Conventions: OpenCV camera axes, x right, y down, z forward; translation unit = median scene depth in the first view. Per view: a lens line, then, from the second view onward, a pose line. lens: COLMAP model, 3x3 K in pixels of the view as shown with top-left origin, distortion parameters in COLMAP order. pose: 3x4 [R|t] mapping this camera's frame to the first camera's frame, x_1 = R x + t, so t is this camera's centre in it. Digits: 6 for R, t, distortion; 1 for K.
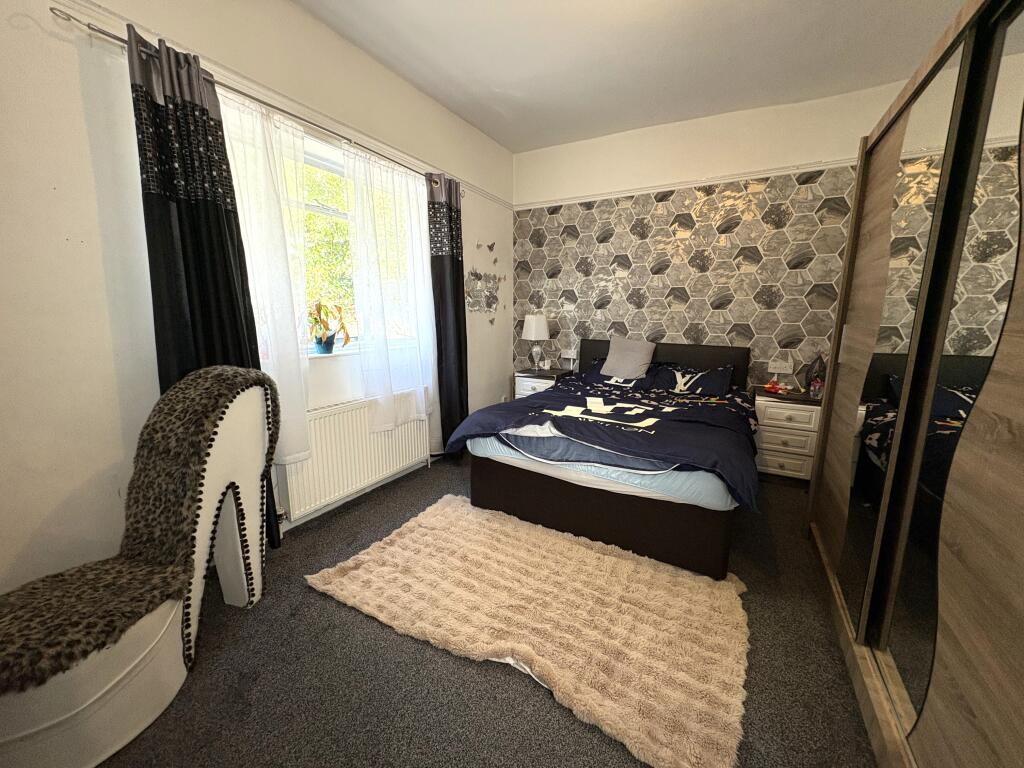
lens RADIAL K [[405.7, 0, 512.0], [0, 405.7, 384.0], [0, 0, 1]] dist [0.000511, 0.000044]
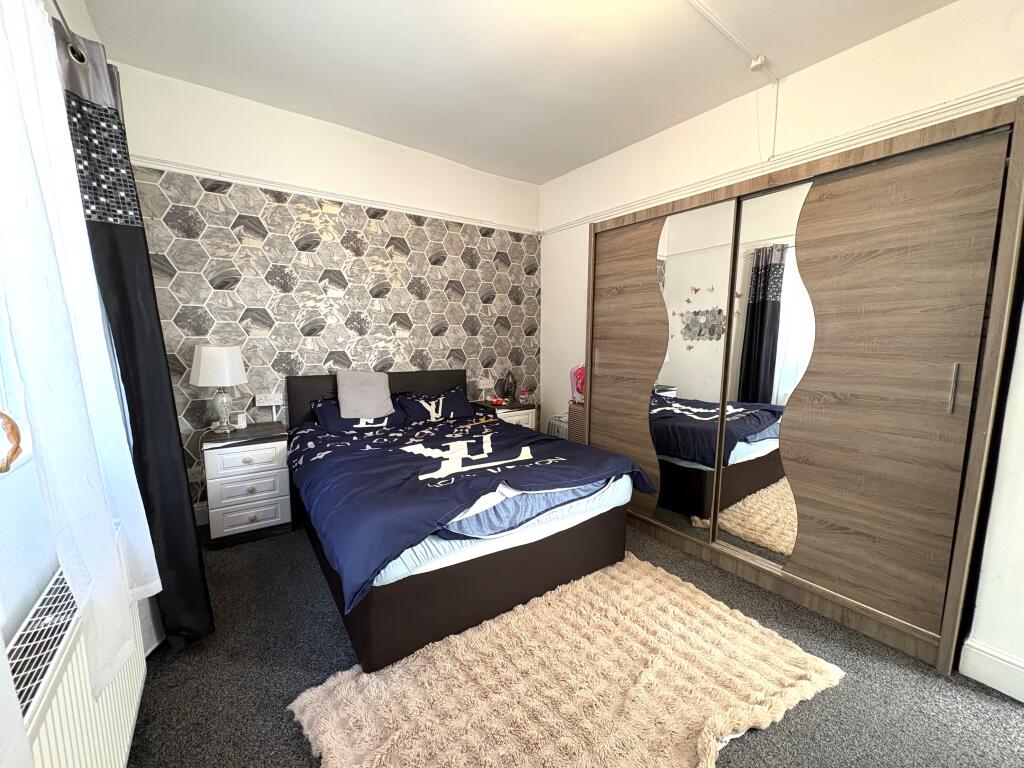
lens RADIAL K [[407.3, 0, 512.0], [0, 407.3, 384.0], [0, 0, 1]] dist [0.000605, 0.000136]
pose [[0.425099, -0.115190, 0.897787, -0.362417], [0.156997, 0.986219, 0.052199, -0.084095], [-0.891427, 0.118760, 0.437325, 0.372334]]
